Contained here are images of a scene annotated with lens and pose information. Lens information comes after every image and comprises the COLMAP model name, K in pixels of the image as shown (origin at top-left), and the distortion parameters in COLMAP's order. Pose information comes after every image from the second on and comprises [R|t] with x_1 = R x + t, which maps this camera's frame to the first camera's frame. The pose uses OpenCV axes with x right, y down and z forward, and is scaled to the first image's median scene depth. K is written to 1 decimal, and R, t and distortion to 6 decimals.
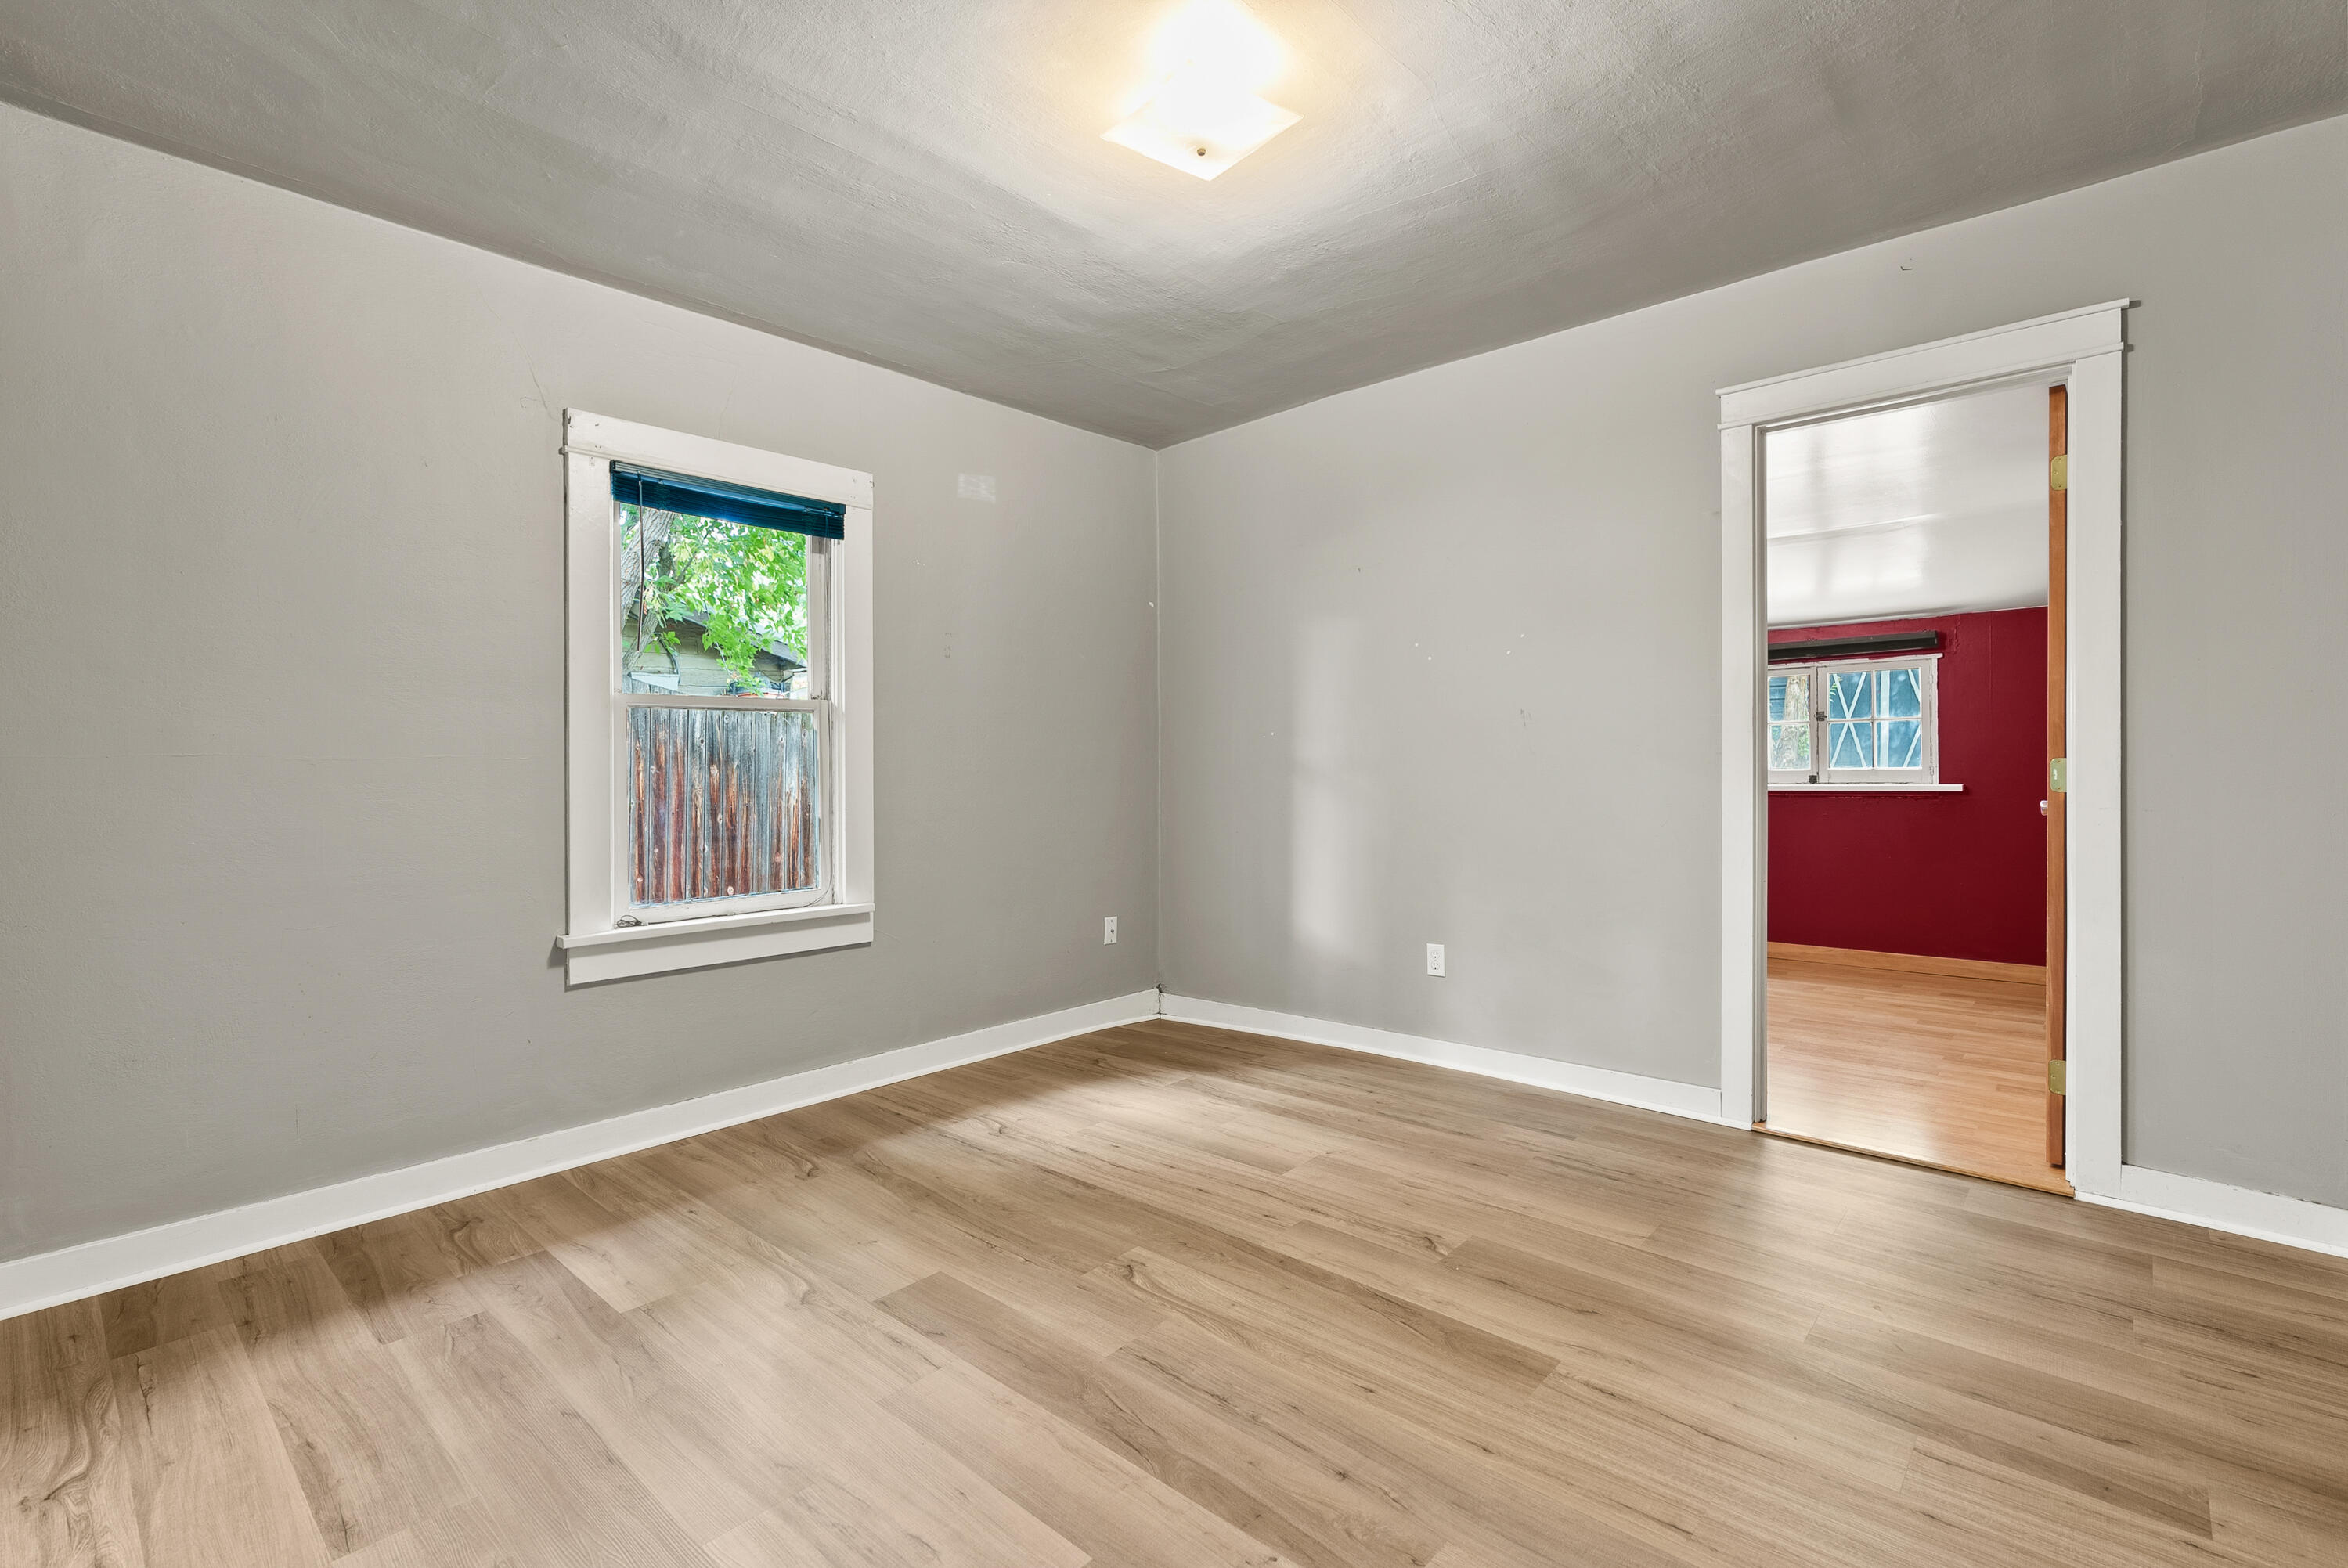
lens RADIAL K [[1068.7, 0, 1167.0], [0, 1068.7, 772.7], [0, 0, 1]] dist [-0.008908, 0.000600]
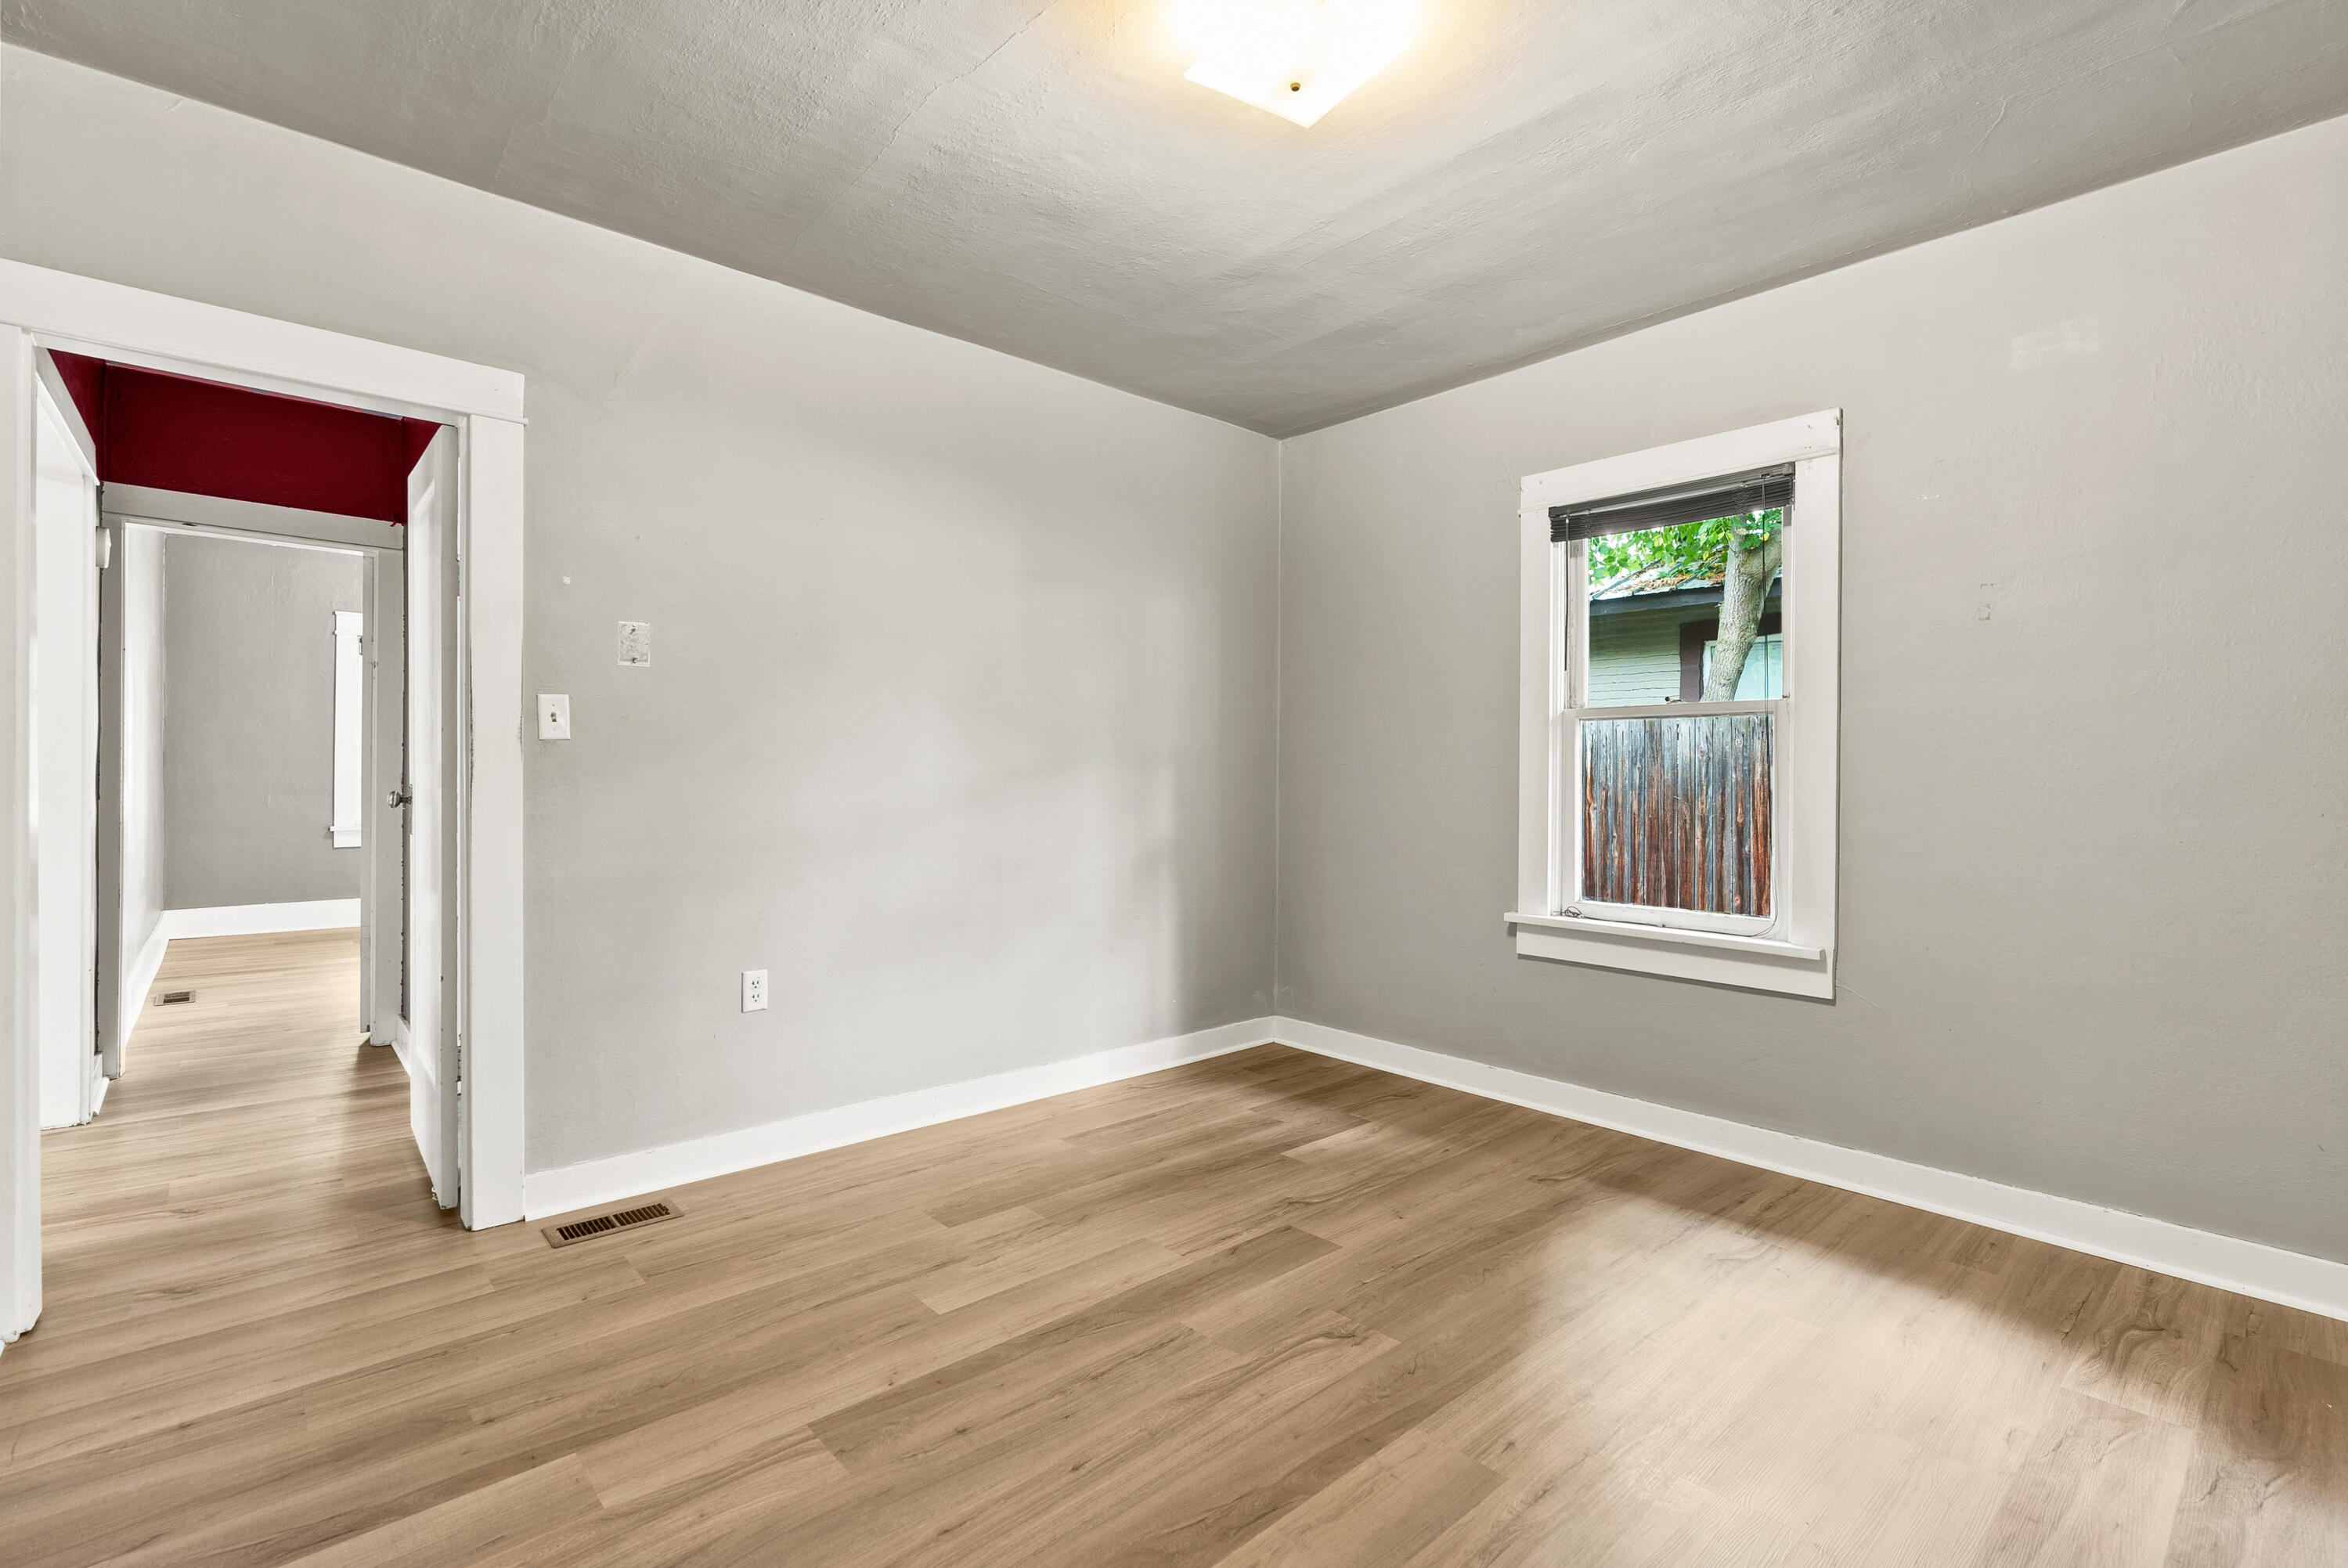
lens RADIAL K [[1053.8, 0, 1173.7], [0, 1053.8, 763.6], [0, 0, 1]] dist [-0.009098, 0.000351]
pose [[-0.101333, 0.001902, -0.994851, 0.703846], [-0.012960, 0.999911, 0.003232, -0.015887], [0.994768, 0.013220, -0.101299, 0.766741]]
